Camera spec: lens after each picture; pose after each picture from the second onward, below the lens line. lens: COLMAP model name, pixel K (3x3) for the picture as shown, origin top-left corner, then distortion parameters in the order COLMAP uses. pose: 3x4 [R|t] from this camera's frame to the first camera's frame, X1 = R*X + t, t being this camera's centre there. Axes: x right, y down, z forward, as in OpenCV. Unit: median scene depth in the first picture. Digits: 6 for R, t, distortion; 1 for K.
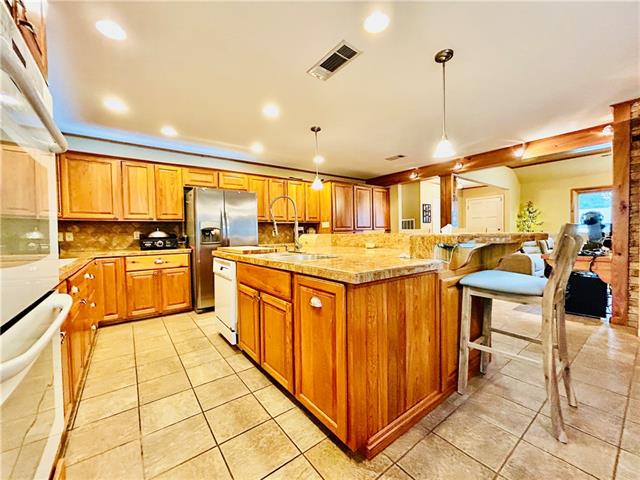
lens RADIAL K [[257.8, 0, 319.2], [0, 257.8, 238.7], [0, 0, 1]] dist [-0.000159, 0.000217]
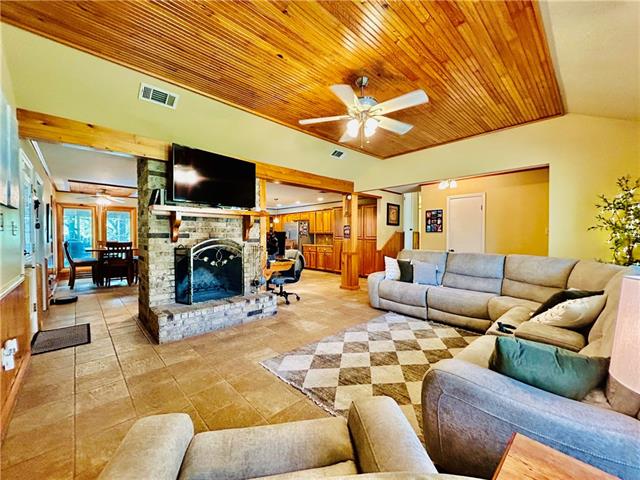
lens RADIAL K [[257.8, 0, 319.2], [0, 257.8, 238.7], [0, 0, 1]] dist [-0.000159, 0.000217]
pose [[0.114058, 0.031979, -0.992959, 2.326484], [-0.023541, 0.999288, 0.029479, -0.109553], [0.993195, 0.020013, 0.114730, 1.038633]]
